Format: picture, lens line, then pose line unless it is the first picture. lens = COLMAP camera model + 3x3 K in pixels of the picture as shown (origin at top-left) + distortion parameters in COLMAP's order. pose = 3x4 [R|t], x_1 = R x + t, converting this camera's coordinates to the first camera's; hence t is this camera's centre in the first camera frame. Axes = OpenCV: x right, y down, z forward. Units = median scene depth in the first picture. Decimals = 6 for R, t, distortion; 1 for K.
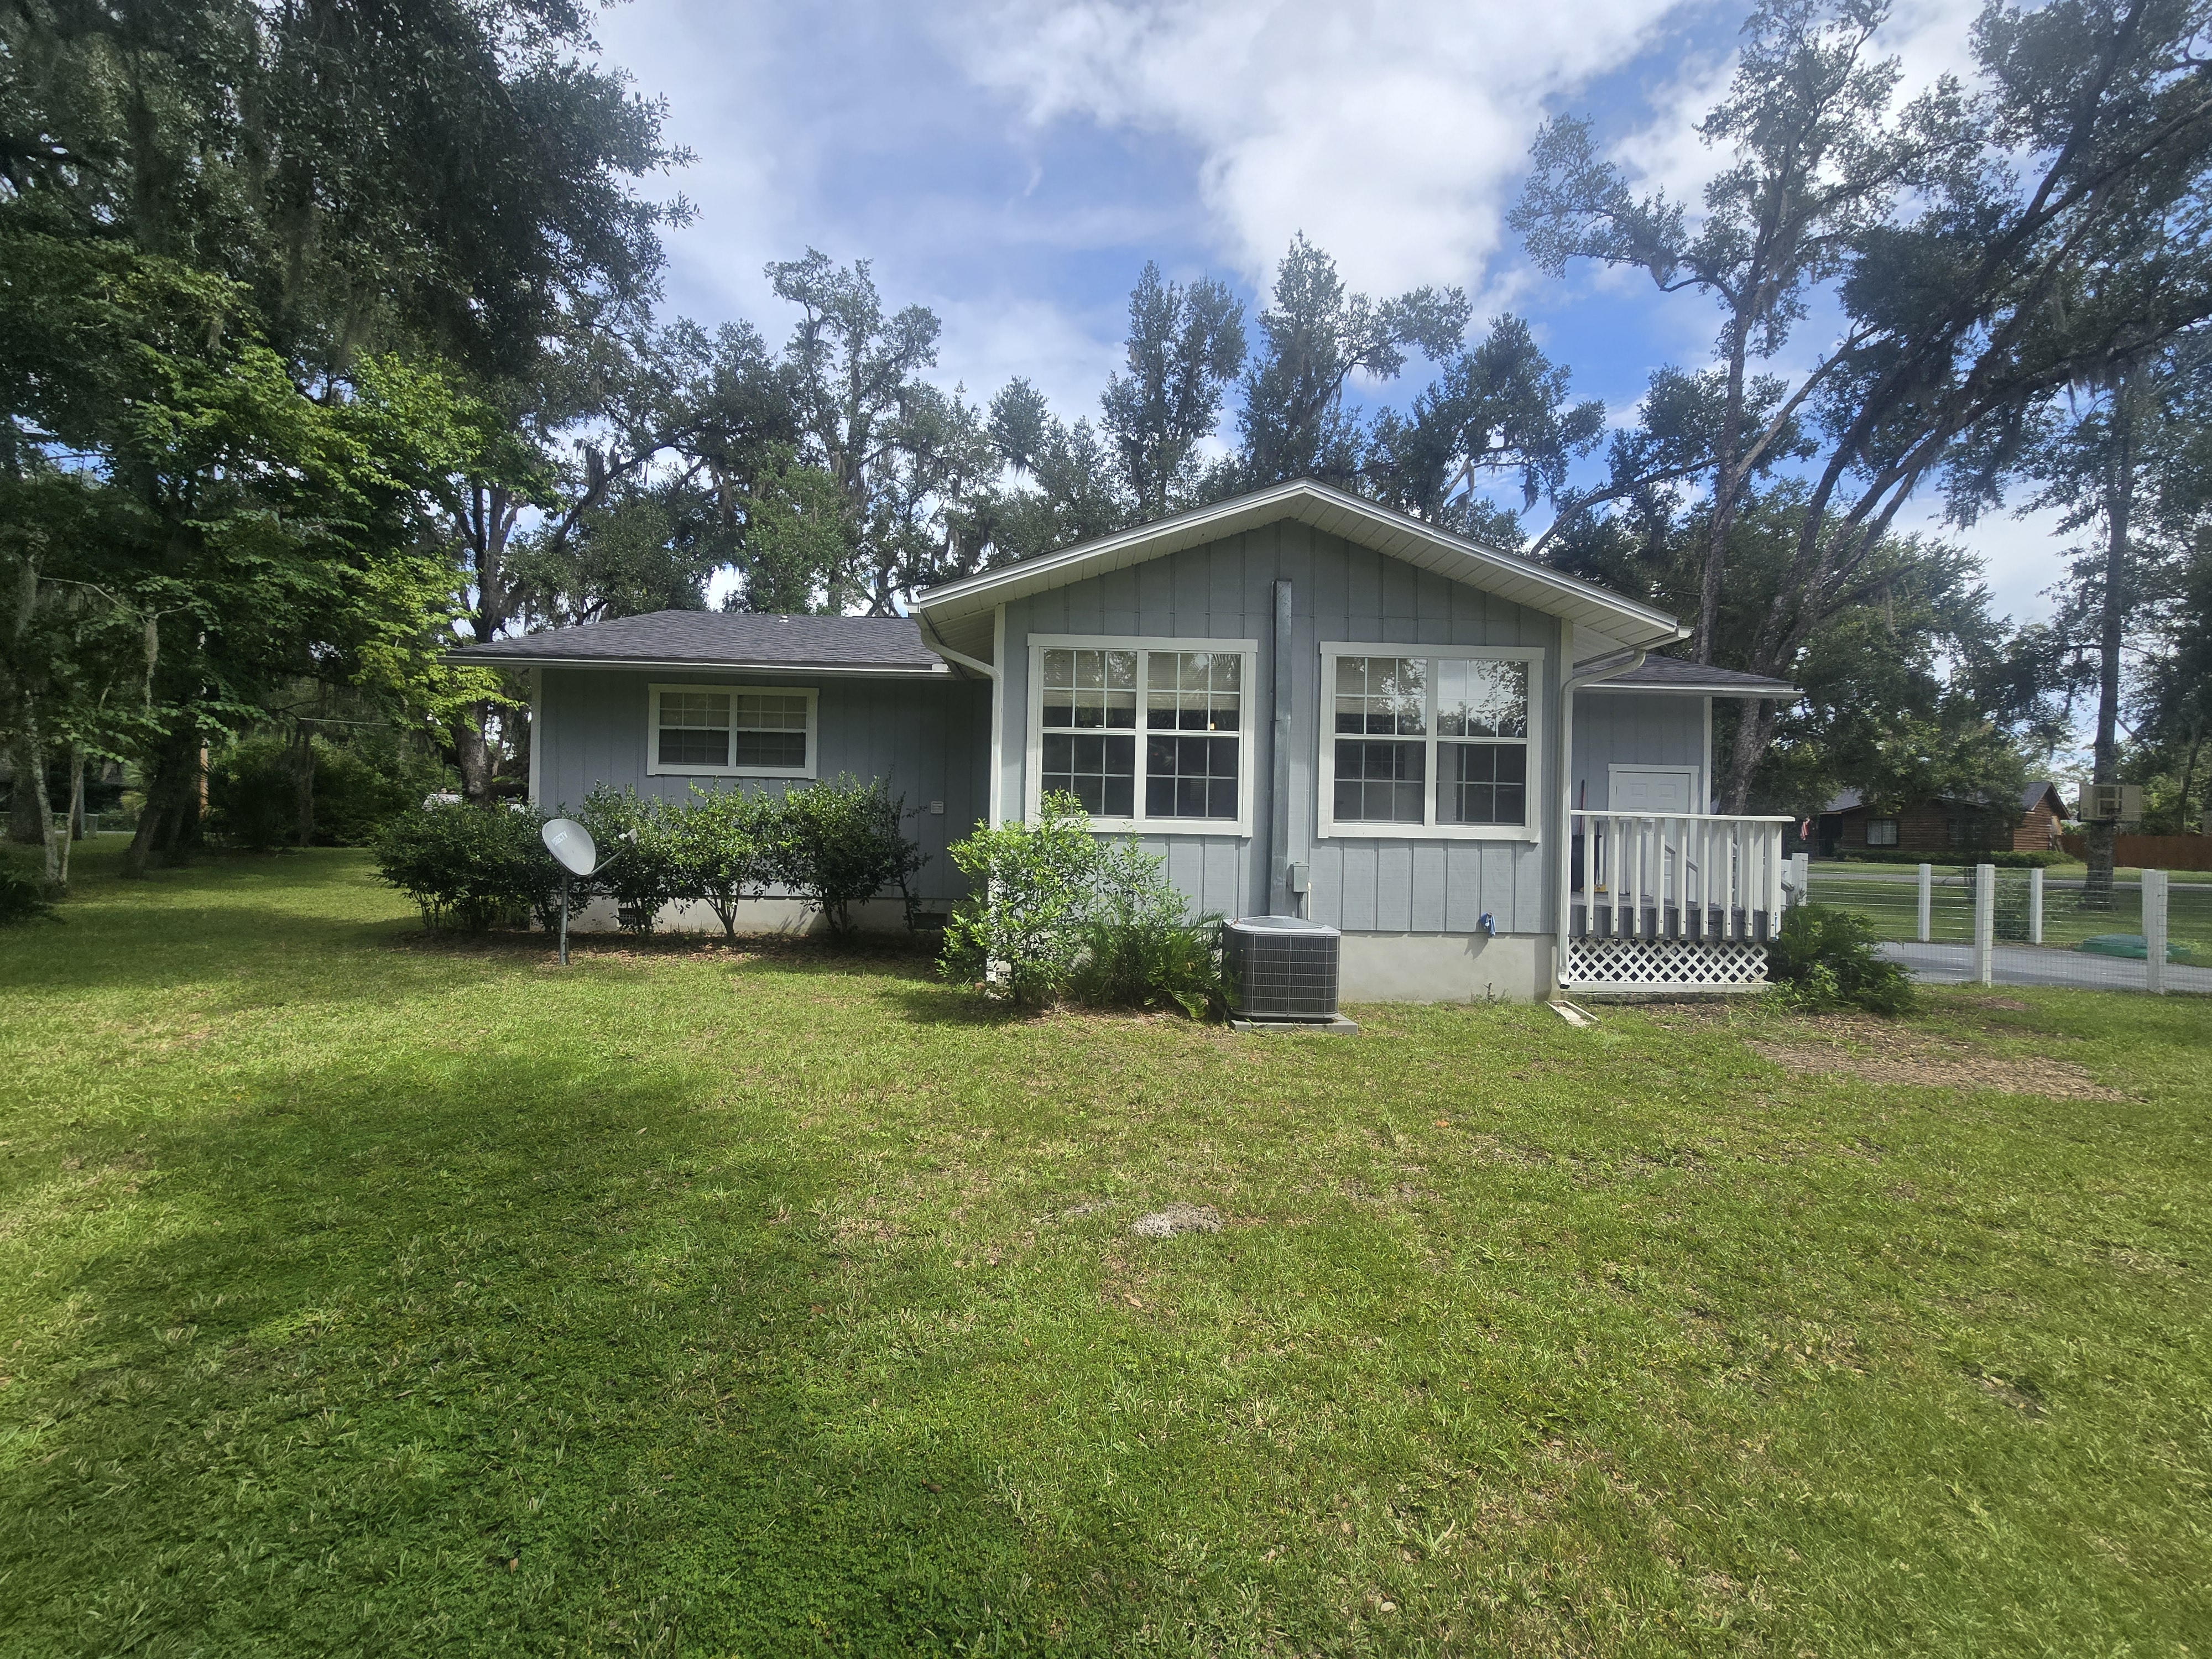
lens RADIAL K [[915.0, 0, 1106.3], [0, 915.0, 840.9], [0, 0, 1]] dist [0.004485, -0.000750]
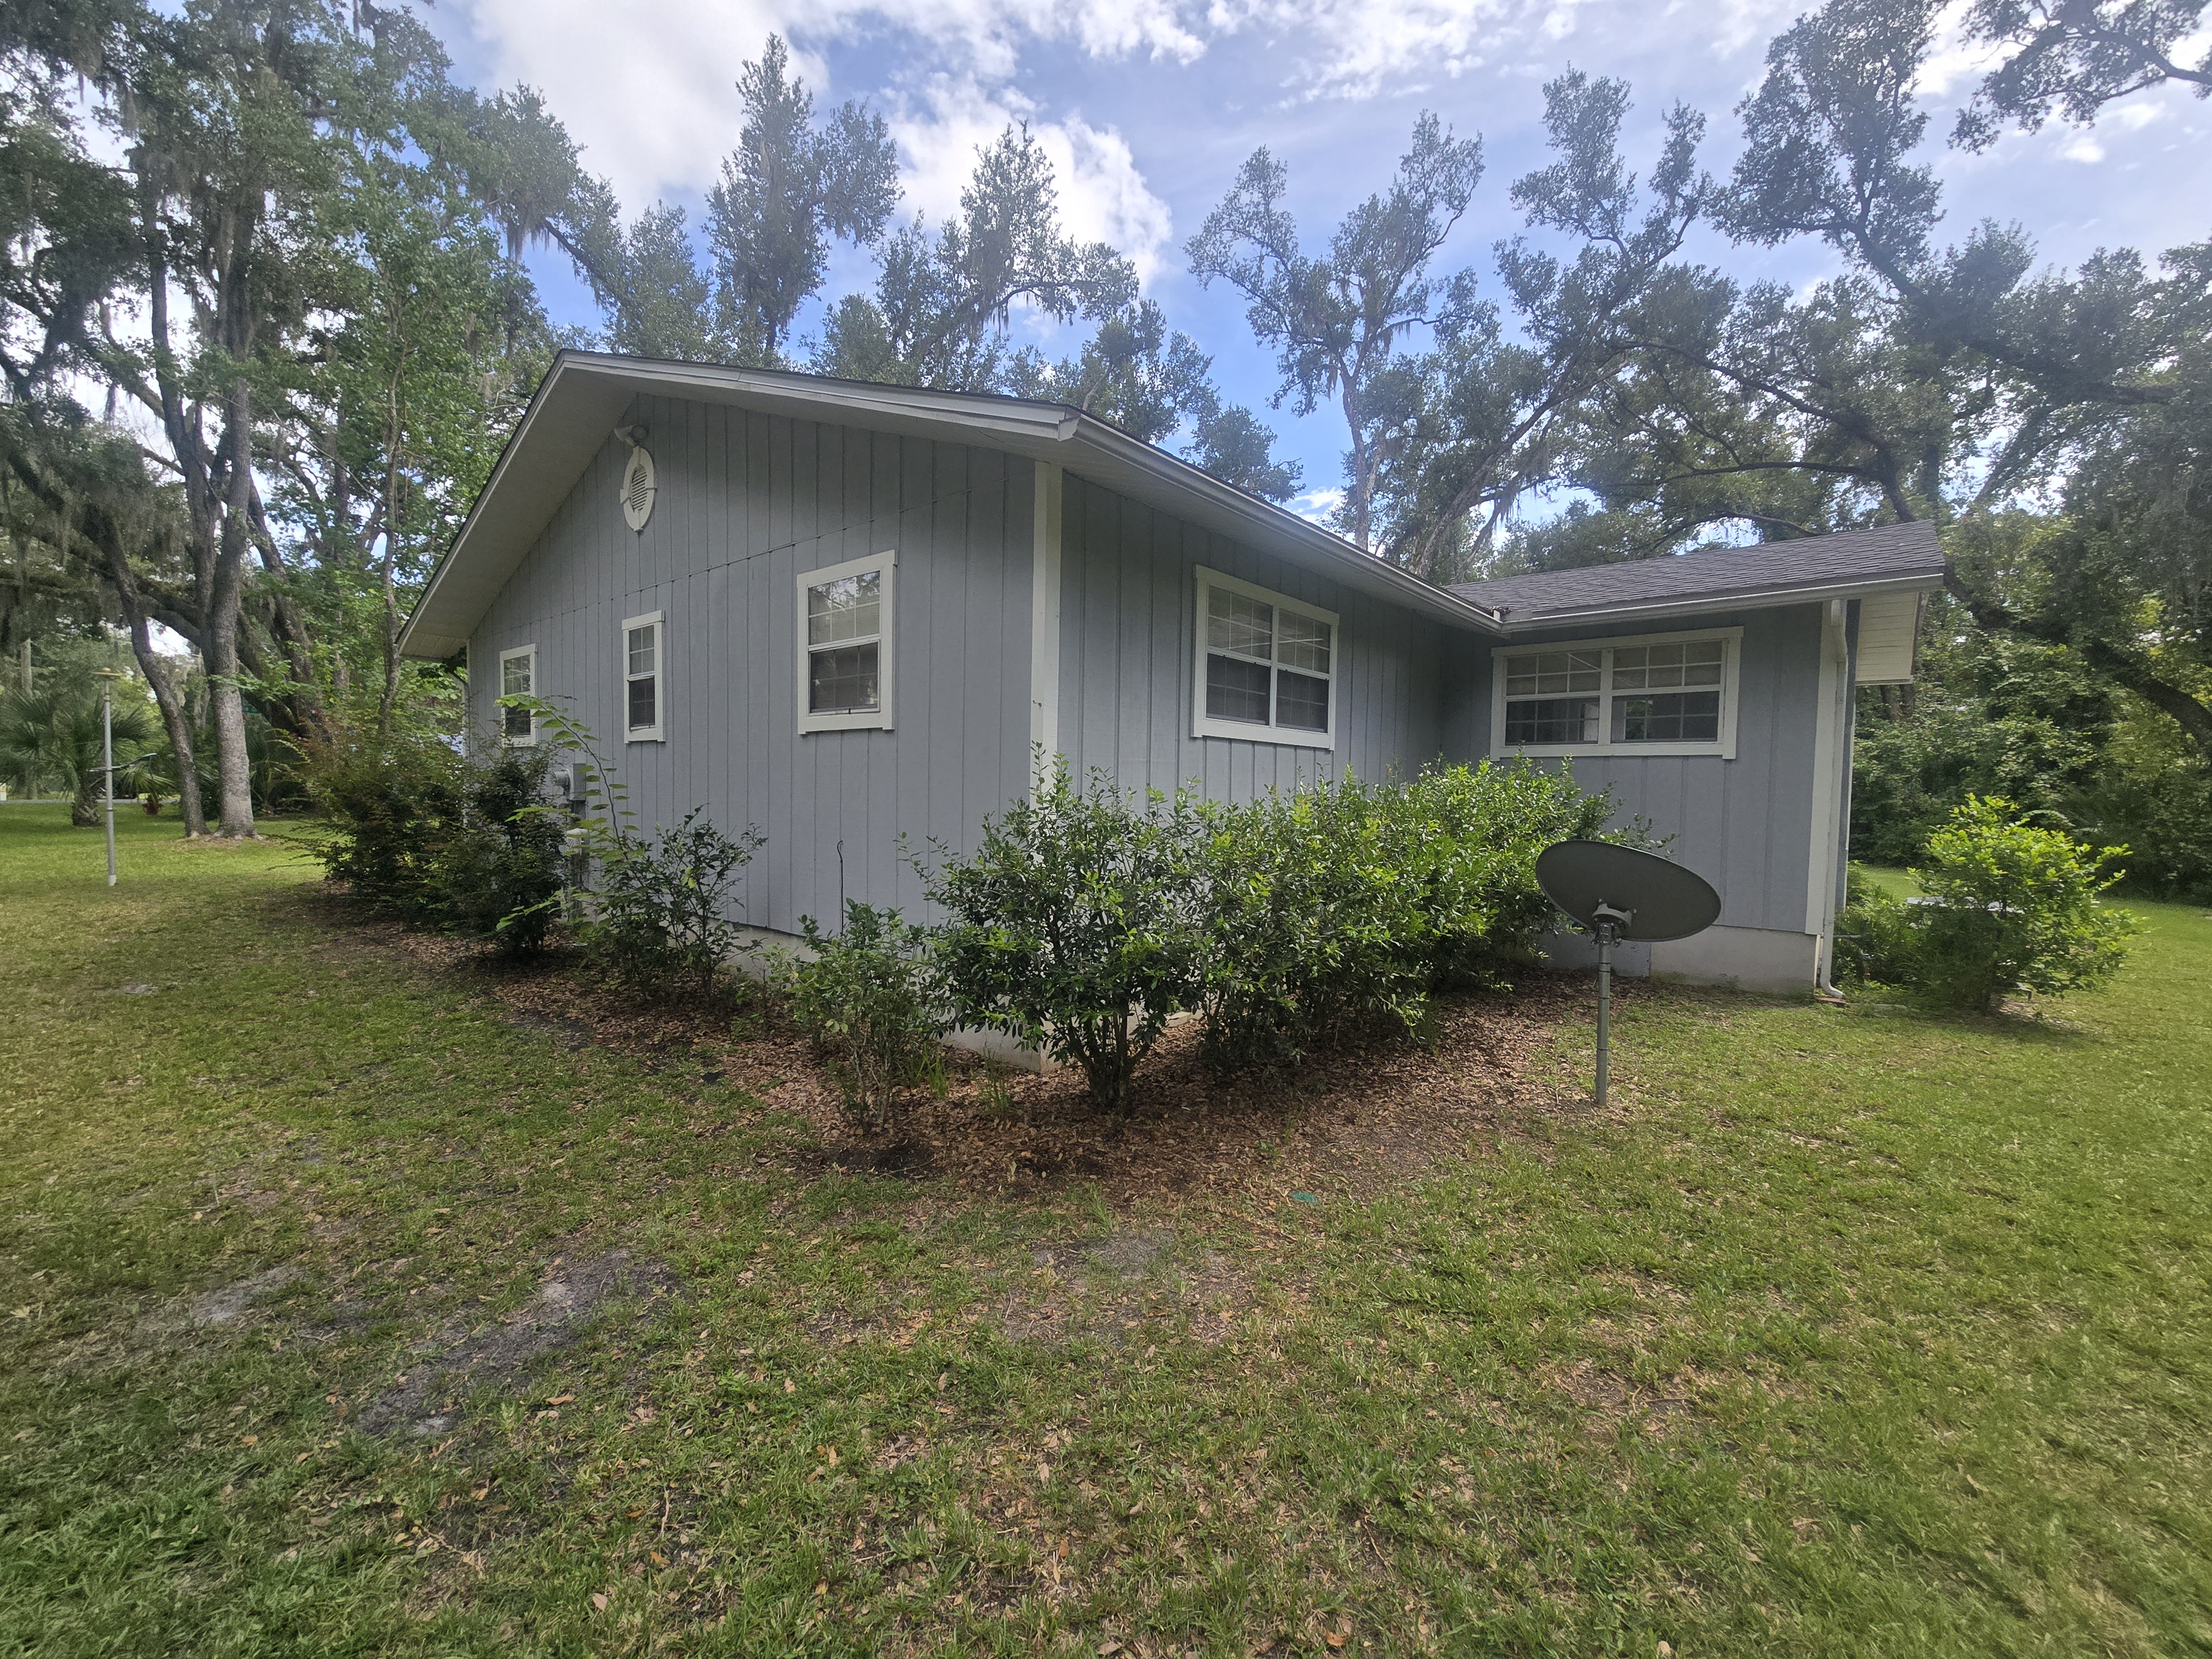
lens RADIAL K [[915.0, 0, 1097.3], [0, 915.0, 834.0], [0, 0, 1]] dist [0.004485, -0.000750]
pose [[0.679557, -0.040488, 0.732505, -0.768384], [-0.007064, 0.998069, 0.061719, -0.038309], [-0.733589, -0.047116, 0.677959, 0.546701]]
